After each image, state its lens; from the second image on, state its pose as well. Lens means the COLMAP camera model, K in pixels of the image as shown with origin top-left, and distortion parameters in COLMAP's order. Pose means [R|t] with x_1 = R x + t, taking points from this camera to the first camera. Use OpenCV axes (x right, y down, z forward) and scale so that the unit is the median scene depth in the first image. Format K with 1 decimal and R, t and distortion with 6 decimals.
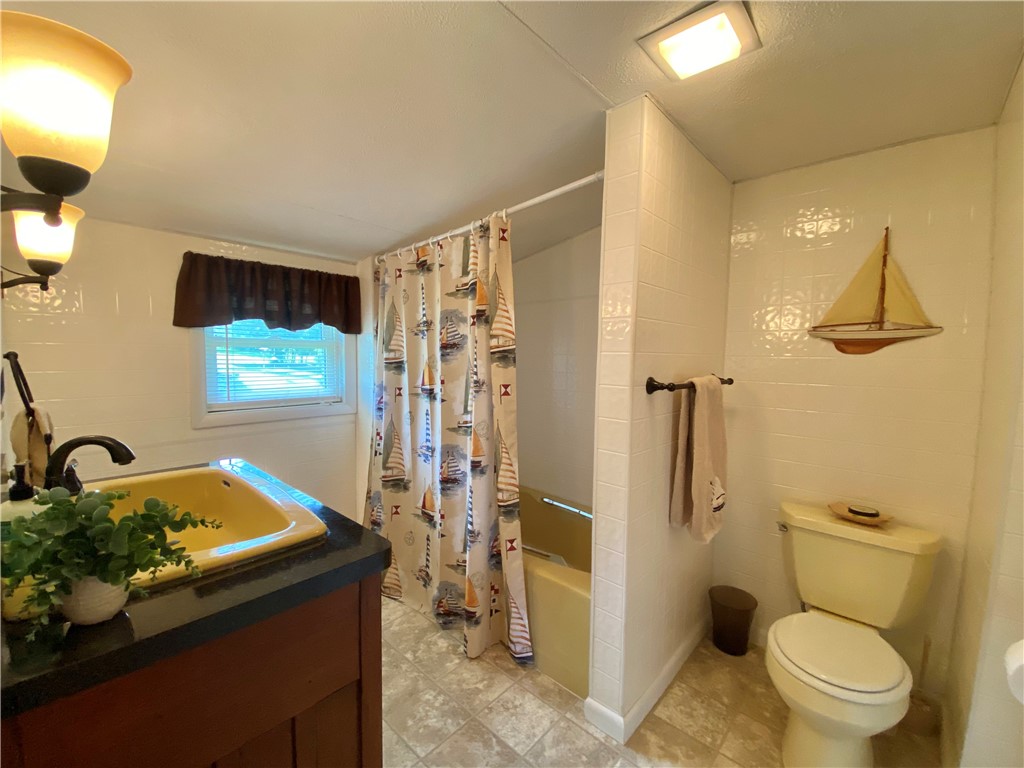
lens RADIAL K [[413.6, 0, 509.7], [0, 413.6, 384.2], [0, 0, 1]] dist [0.028835, -0.025428]
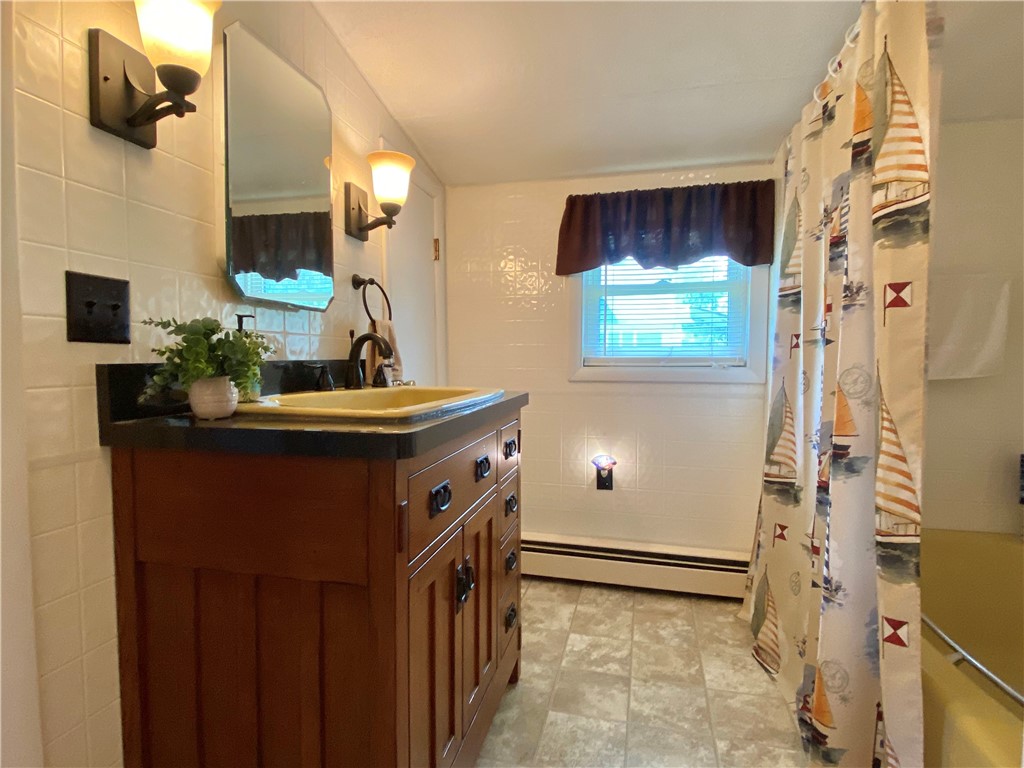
lens RADIAL K [[546.4, 0, 512.0], [0, 546.4, 384.0], [0, 0, 1]] dist [-0.001337, -0.002339]
pose [[0.500058, 0.033664, -0.865337, 0.292648], [-0.047937, 0.998788, 0.011154, 0.121331], [0.864664, 0.035904, 0.501066, 0.308780]]
